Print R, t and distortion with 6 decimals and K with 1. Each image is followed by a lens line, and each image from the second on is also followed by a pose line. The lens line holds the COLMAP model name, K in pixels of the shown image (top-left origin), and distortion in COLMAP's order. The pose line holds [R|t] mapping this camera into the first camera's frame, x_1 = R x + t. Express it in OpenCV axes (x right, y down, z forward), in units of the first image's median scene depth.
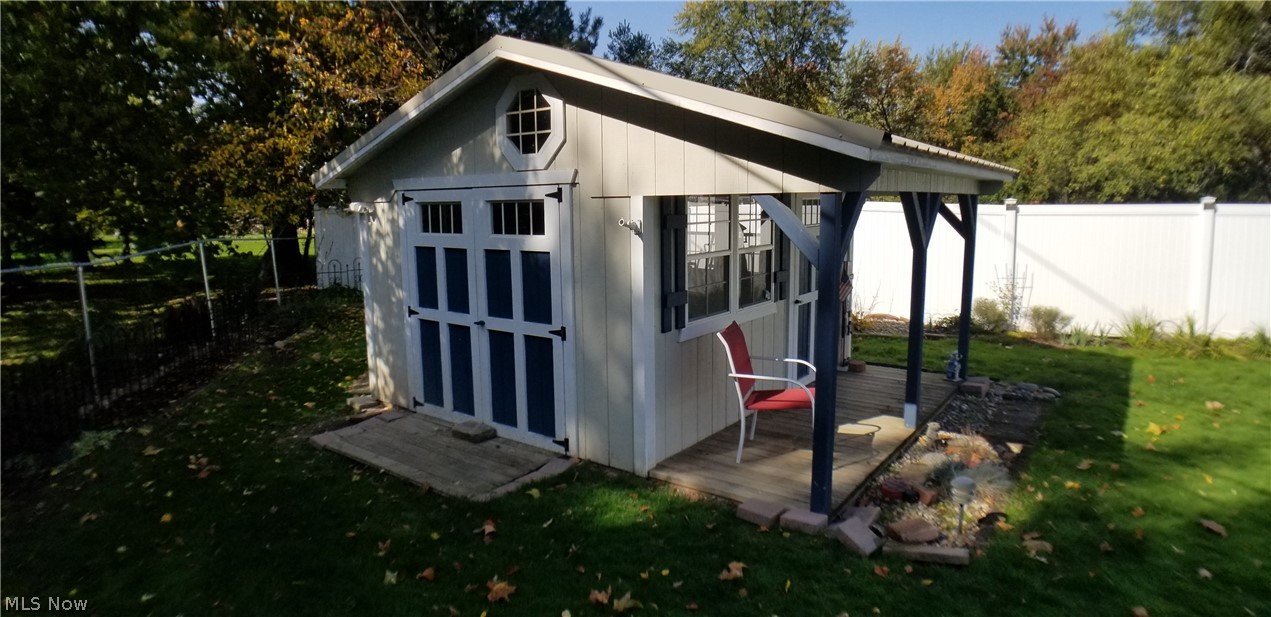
lens RADIAL K [[696.0, 0, 628.5], [0, 696.0, 302.5], [0, 0, 1]] dist [-0.082827, 0.004835]
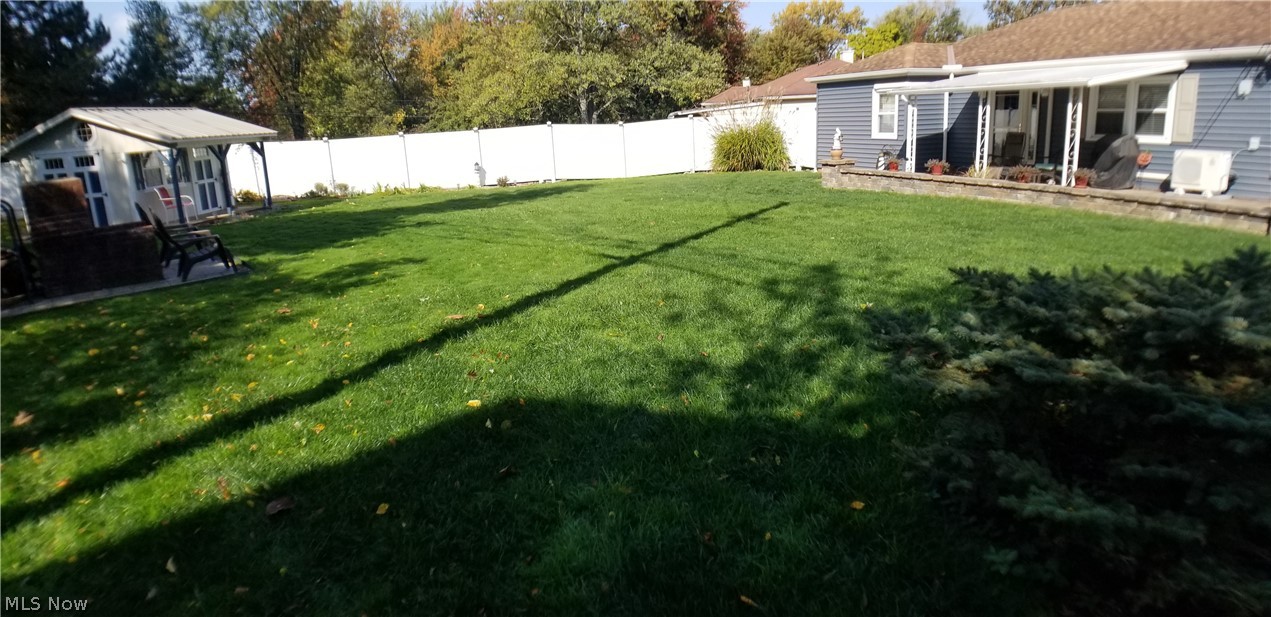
lens RADIAL K [[696.0, 0, 640.3], [0, 696.0, 300.9], [0, 0, 1]] dist [-0.082827, 0.004835]
pose [[0.834802, -0.160061, 0.526770, 0.255640], [0.105986, 0.985631, 0.131525, 0.342421], [-0.540253, -0.053966, 0.839771, -2.611960]]
